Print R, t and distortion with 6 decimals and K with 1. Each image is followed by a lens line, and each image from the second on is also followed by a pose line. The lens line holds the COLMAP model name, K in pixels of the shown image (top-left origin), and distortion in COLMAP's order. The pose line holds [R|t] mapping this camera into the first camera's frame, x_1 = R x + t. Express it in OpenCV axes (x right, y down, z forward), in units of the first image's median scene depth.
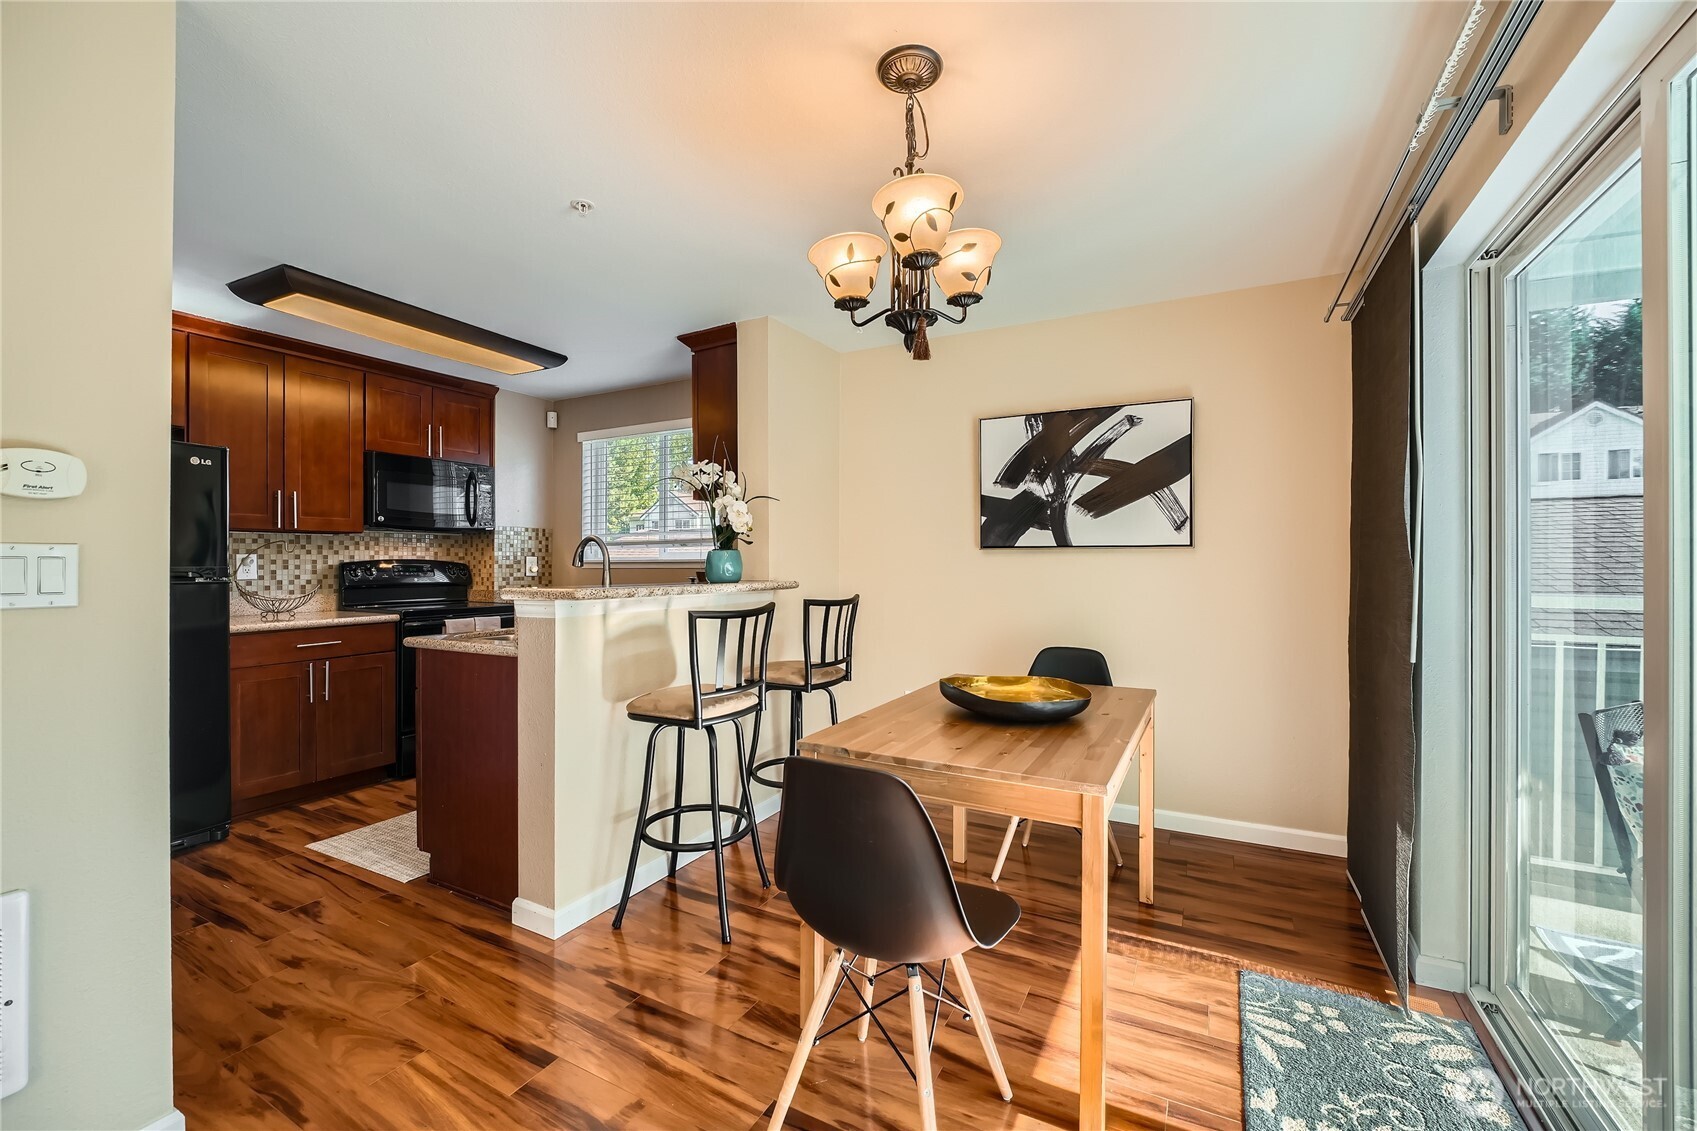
lens RADIAL K [[686.1, 0, 844.6], [0, 686.1, 567.0], [0, 0, 1]] dist [-0.012390, 0.000565]
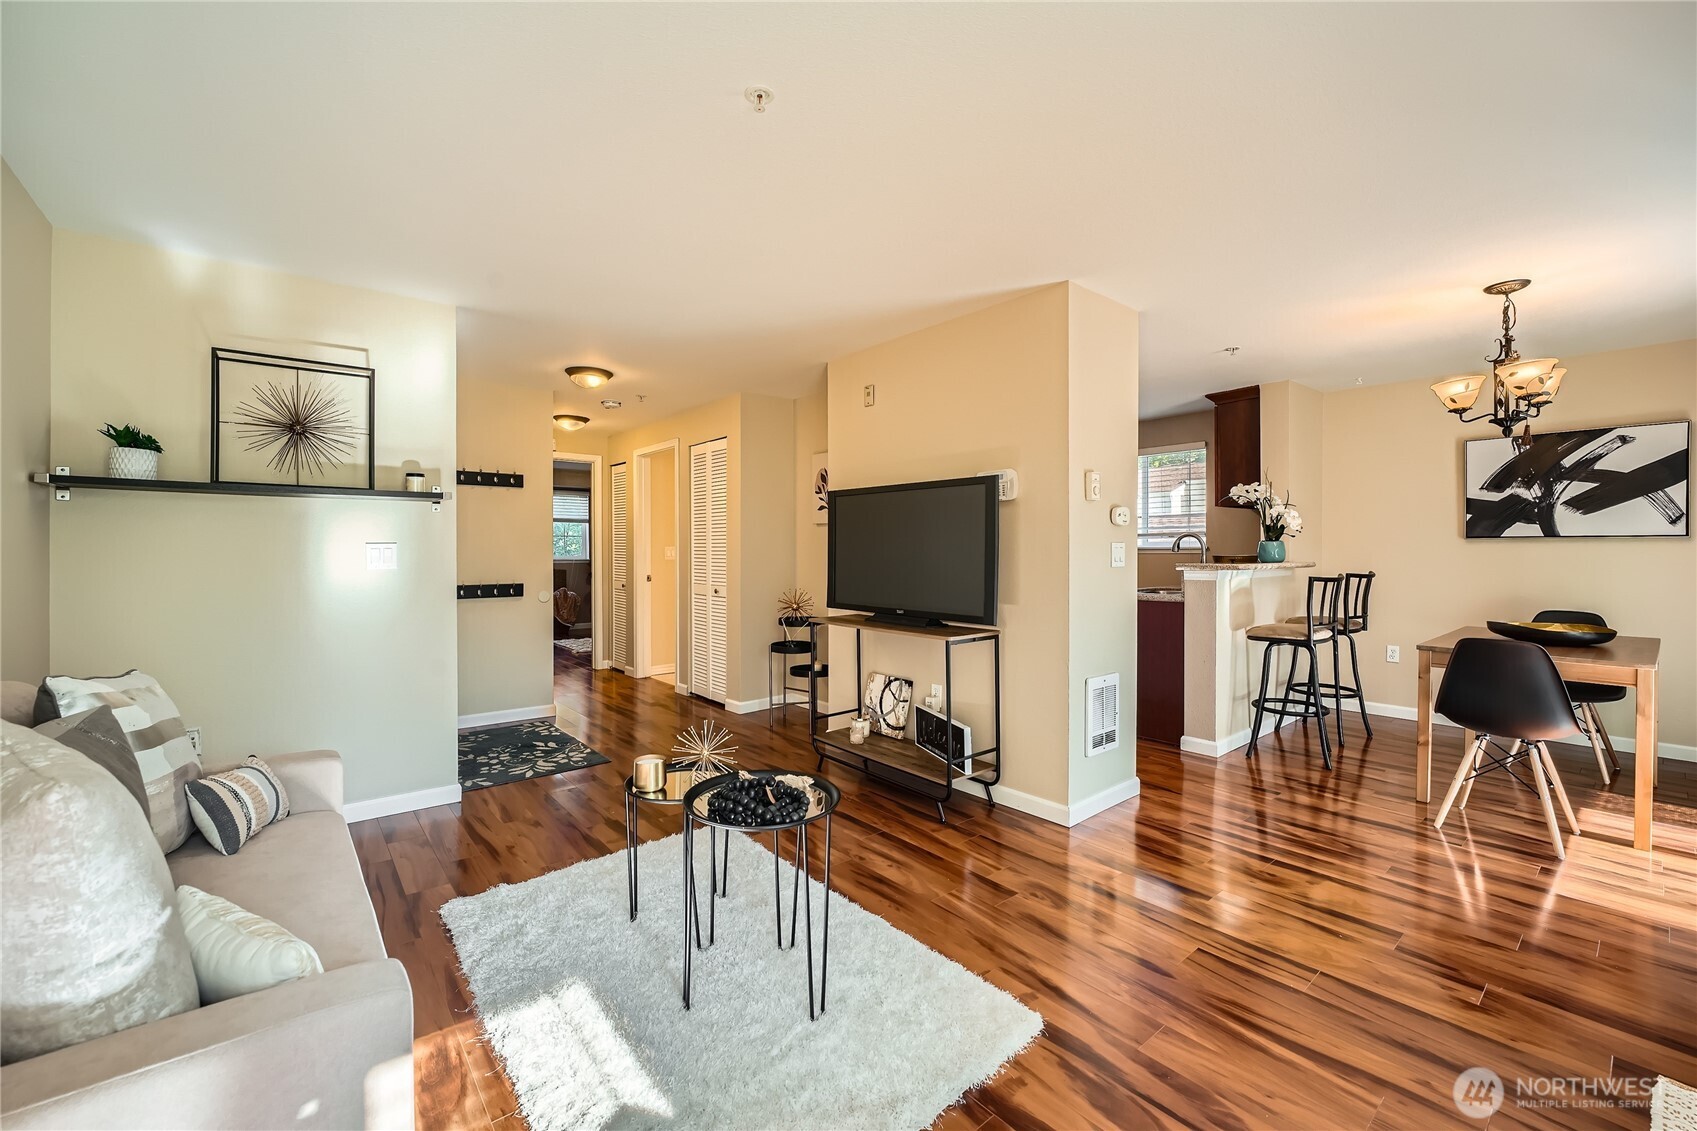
lens RADIAL K [[686.1, 0, 849.2], [0, 686.1, 558.9], [0, 0, 1]] dist [-0.012390, 0.000565]
pose [[0.925737, 0.003806, -0.378148, -0.418282], [-0.002342, 0.999988, 0.004329, 0.009330], [0.378160, -0.003122, 0.925735, -0.680232]]
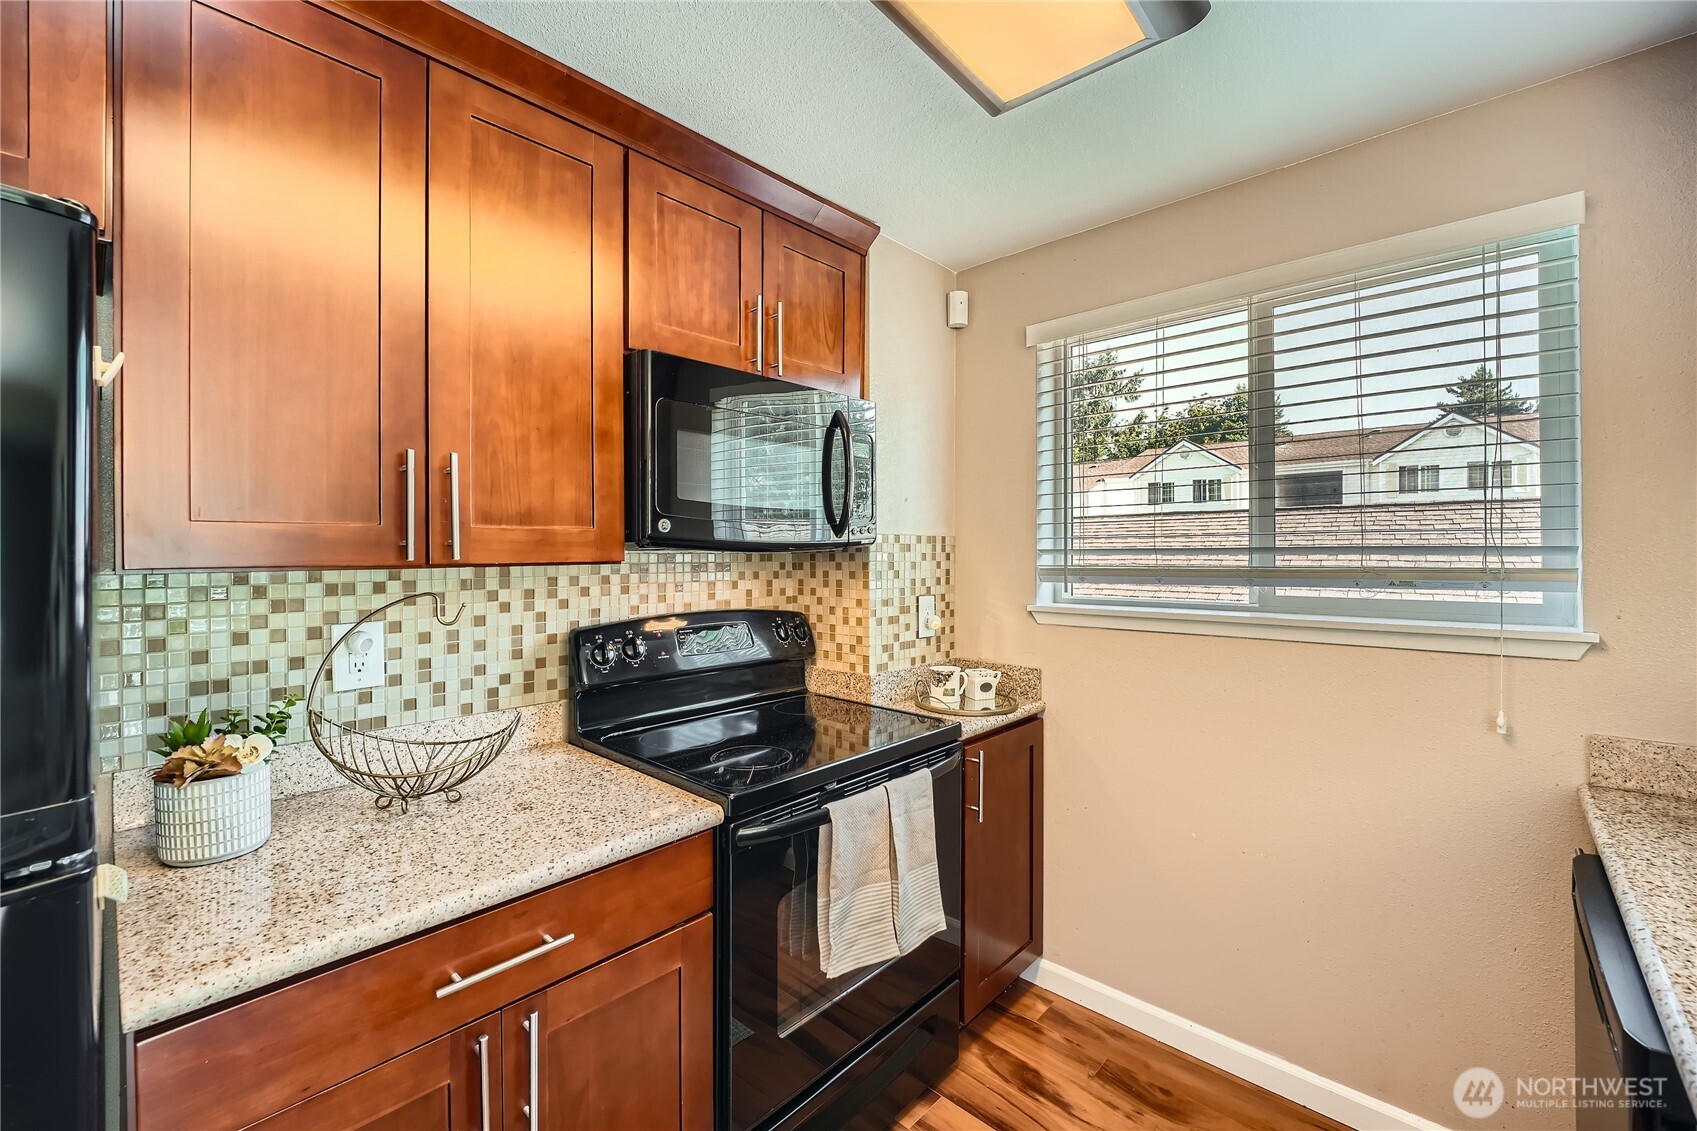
lens RADIAL K [[686.1, 0, 857.2], [0, 686.1, 554.3], [0, 0, 1]] dist [-0.012390, 0.000565]
pose [[0.970552, -0.001236, -0.240888, -0.566141], [0.001486, 0.999999, 0.000854, -0.064425], [0.240887, -0.001187, 0.970552, 0.766595]]
